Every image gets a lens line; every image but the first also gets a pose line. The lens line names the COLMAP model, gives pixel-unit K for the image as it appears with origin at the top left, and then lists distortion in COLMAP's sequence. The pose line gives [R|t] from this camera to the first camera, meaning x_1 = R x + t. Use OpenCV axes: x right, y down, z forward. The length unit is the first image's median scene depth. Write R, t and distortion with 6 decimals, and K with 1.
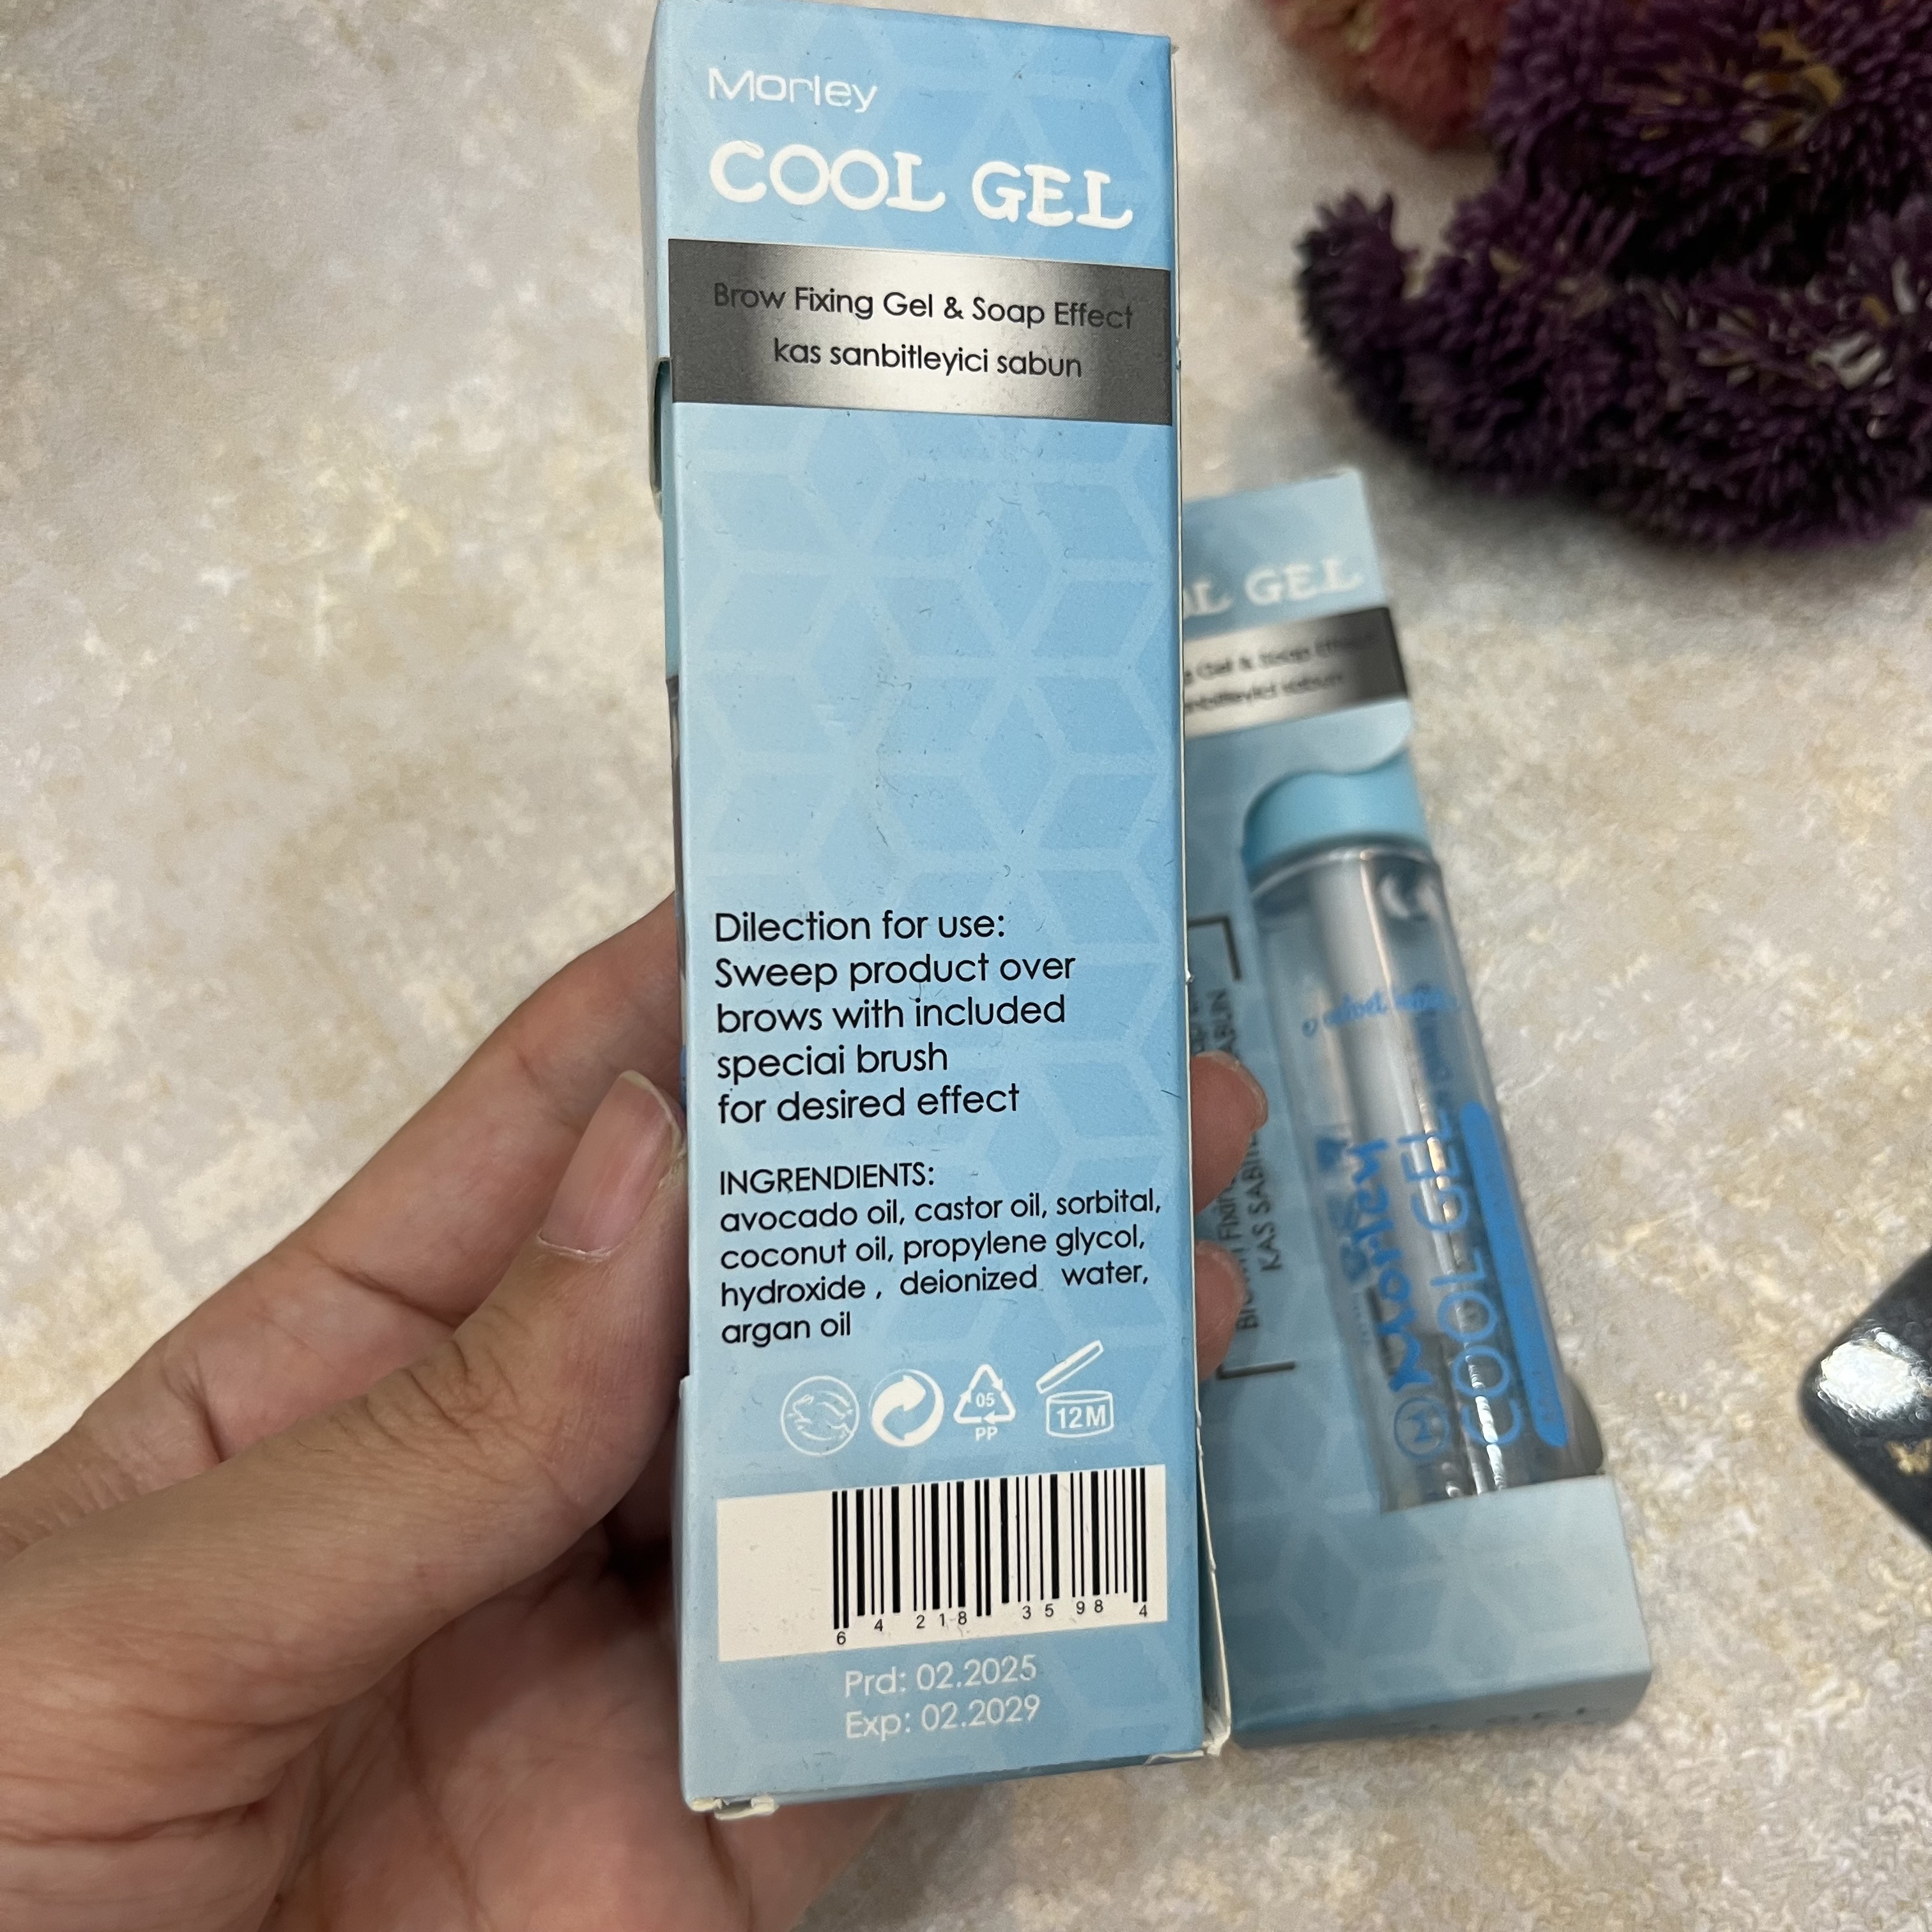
lens RADIAL K [[2047.6, 0, 962.1], [0, 2047.6, 976.0], [0, 0, 1]] dist [-0.013571, 0.000000]
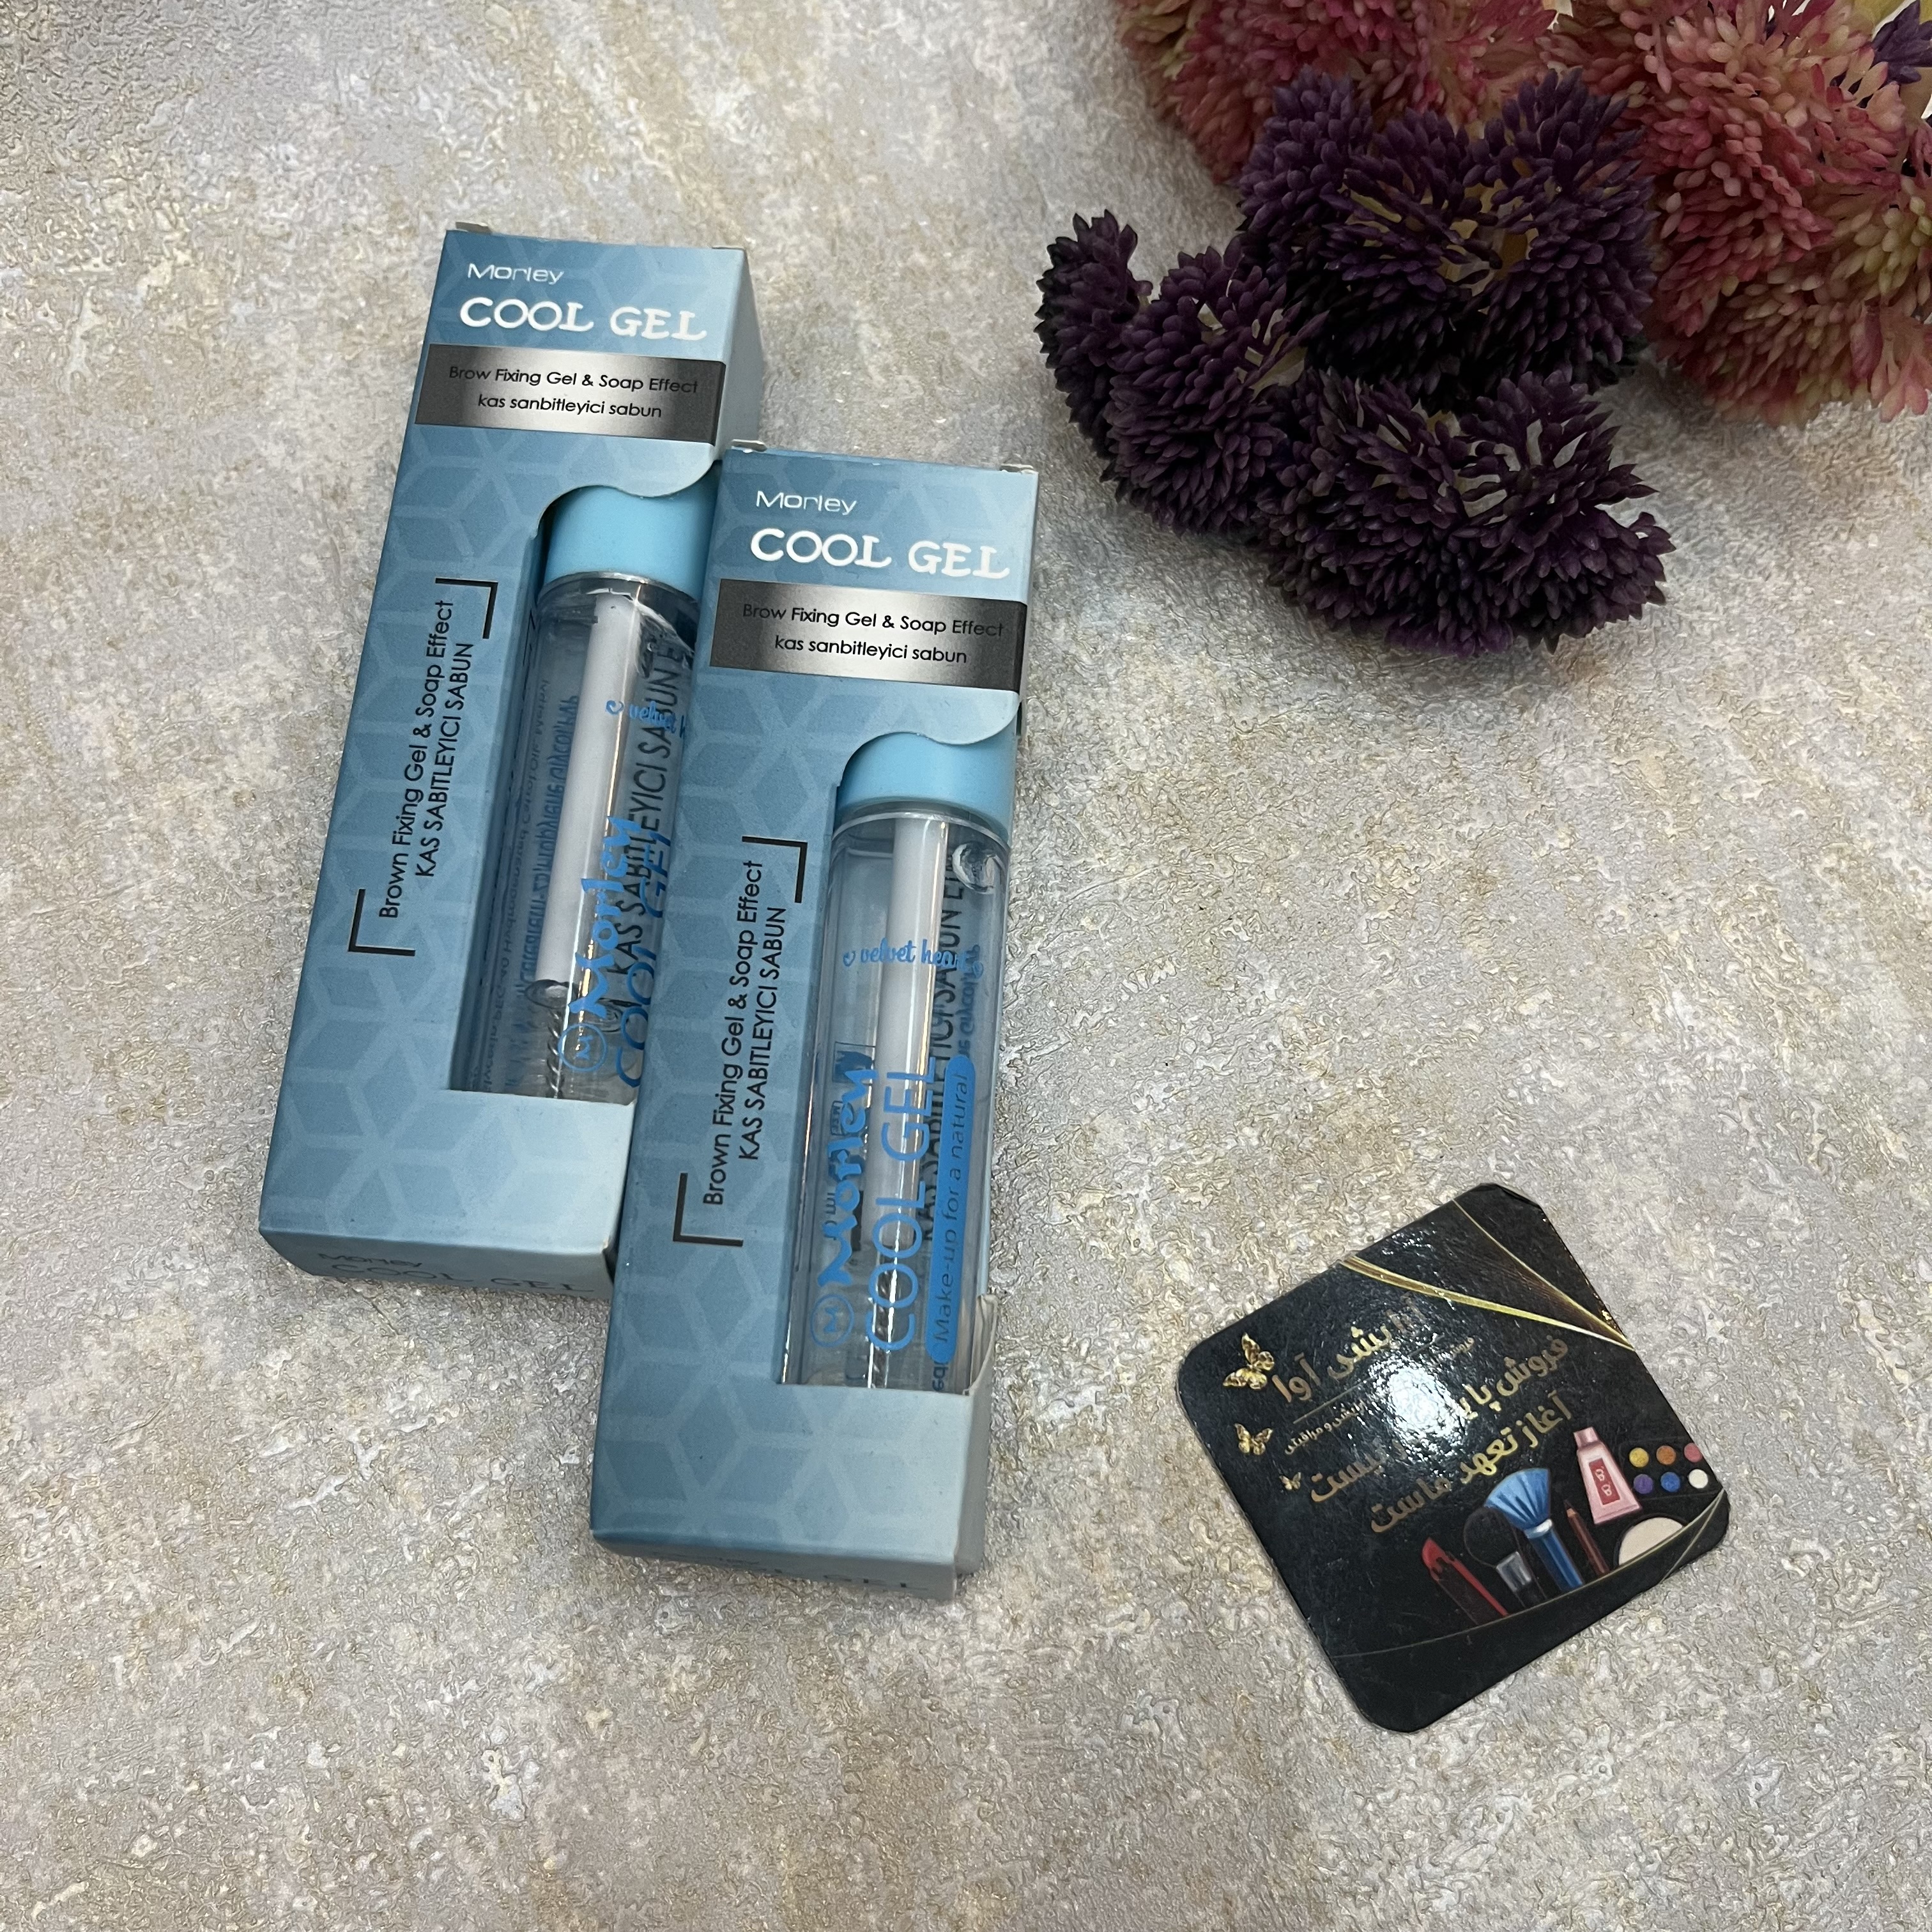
lens RADIAL K [[2047.6, 0, 983.2], [0, 2047.6, 954.0], [0, 0, 1]] dist [-0.013571, 0.000000]
pose [[0.966100, 0.240401, 0.094119, 0.130942], [-0.247257, 0.966456, 0.069468, -0.070413], [-0.074262, -0.090385, 0.993134, -0.114528]]
